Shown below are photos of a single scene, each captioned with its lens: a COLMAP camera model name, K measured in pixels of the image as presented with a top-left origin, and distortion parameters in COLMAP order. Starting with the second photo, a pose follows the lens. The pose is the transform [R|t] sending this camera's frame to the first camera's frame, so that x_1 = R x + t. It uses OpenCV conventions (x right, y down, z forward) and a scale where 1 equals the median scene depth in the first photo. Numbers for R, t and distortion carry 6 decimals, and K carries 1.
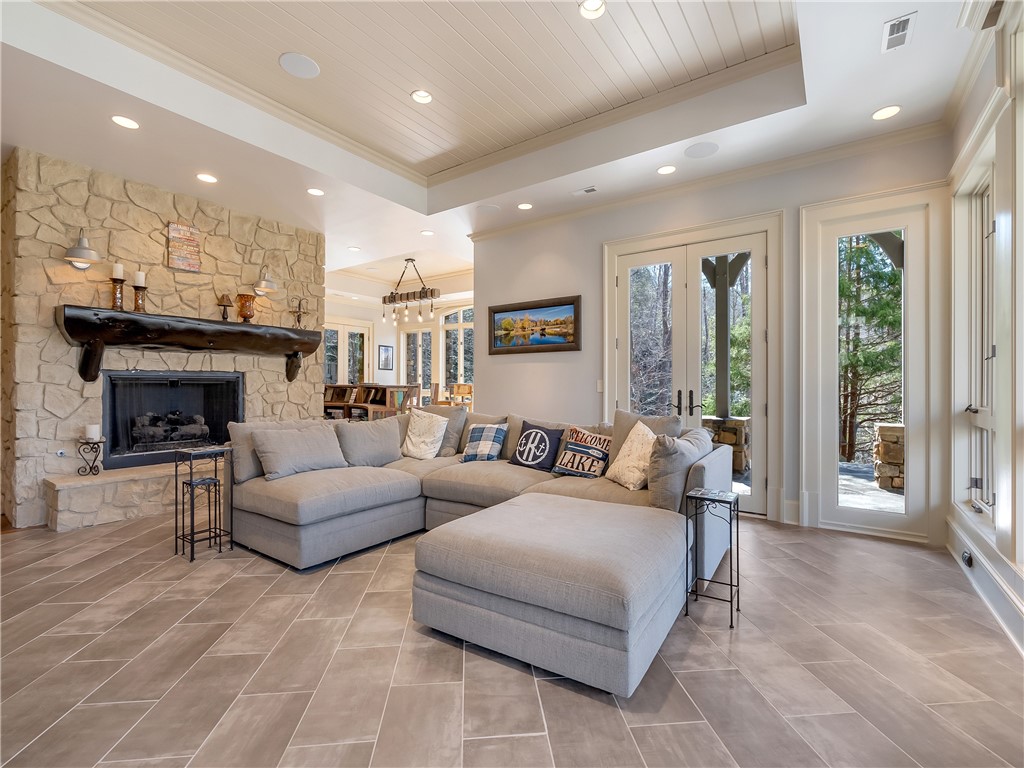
lens RADIAL K [[465.7, 0, 518.1], [0, 465.7, 383.8], [0, 0, 1]] dist [-0.005694, 0.000691]
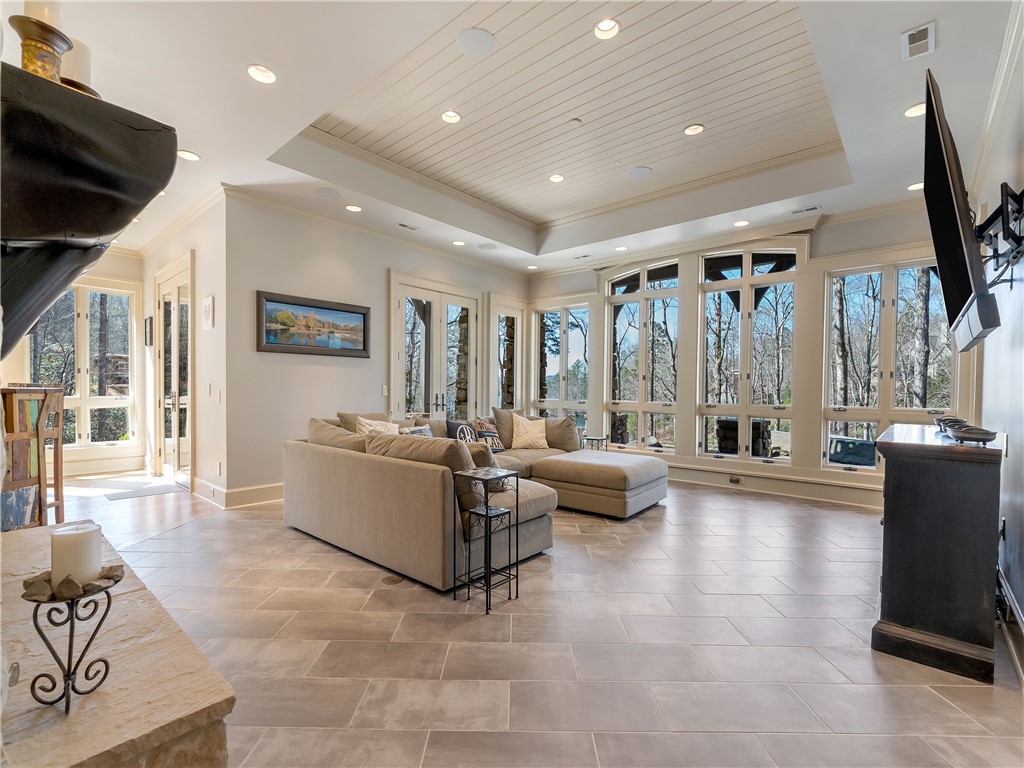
lens RADIAL K [[465.7, 0, 517.8], [0, 465.7, 391.4], [0, 0, 1]] dist [-0.005694, 0.000691]
pose [[0.101428, 0.005925, 0.994825, -0.892724], [-0.001211, 0.999982, -0.005833, 0.011467], [-0.994842, -0.000613, 0.101433, 0.532037]]
